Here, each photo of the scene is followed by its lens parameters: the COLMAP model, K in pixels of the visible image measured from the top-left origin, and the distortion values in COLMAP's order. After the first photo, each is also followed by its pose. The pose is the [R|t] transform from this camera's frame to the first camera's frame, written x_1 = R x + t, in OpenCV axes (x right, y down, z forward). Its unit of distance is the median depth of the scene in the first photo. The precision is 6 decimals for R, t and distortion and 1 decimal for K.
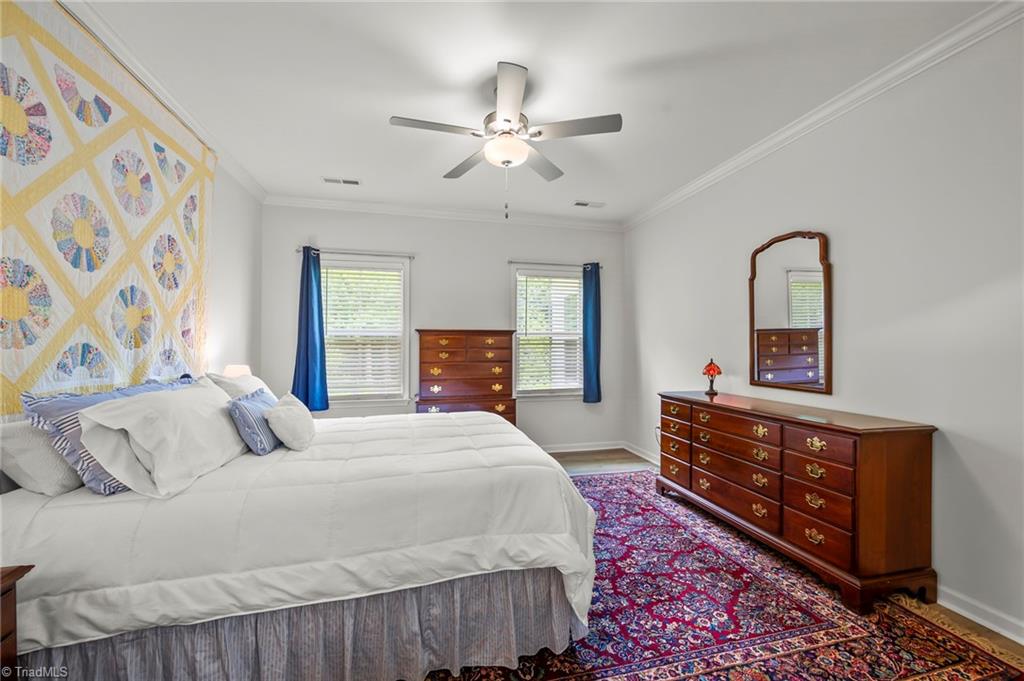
lens RADIAL K [[412.9, 0, 511.2], [0, 412.9, 343.6], [0, 0, 1]] dist [0.000460, 0.000196]
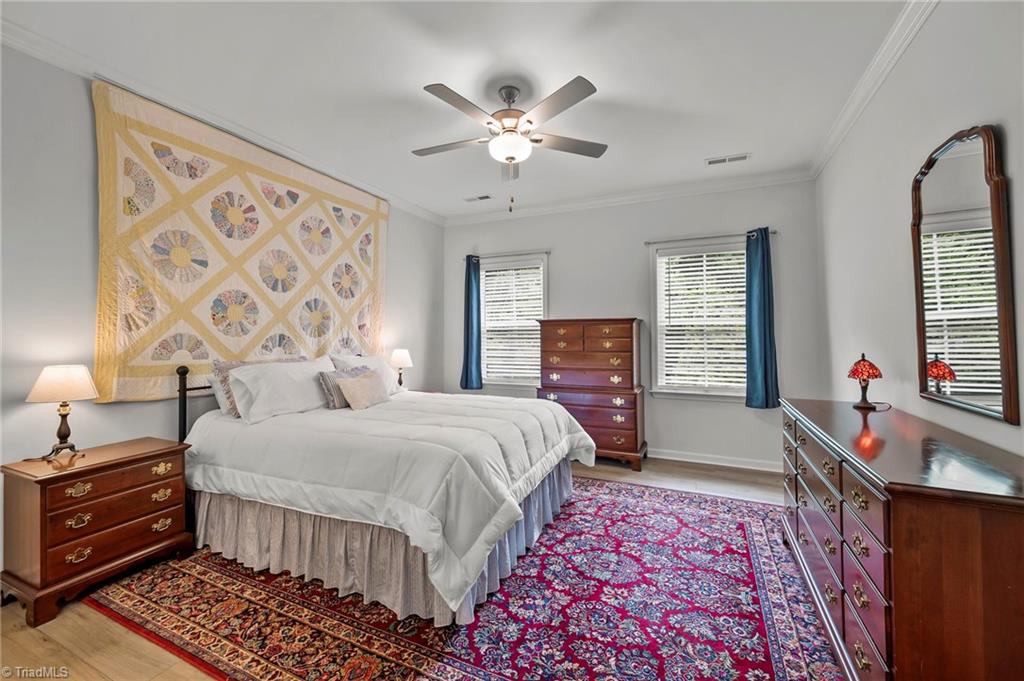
lens RADIAL K [[412.9, 0, 504.1], [0, 412.9, 325.1], [0, 0, 1]] dist [0.000460, 0.000196]
pose [[0.778543, -0.018587, -0.627315, 0.606327], [0.004943, 0.999712, -0.023485, 0.005848], [0.627571, 0.015184, 0.778411, 0.182683]]
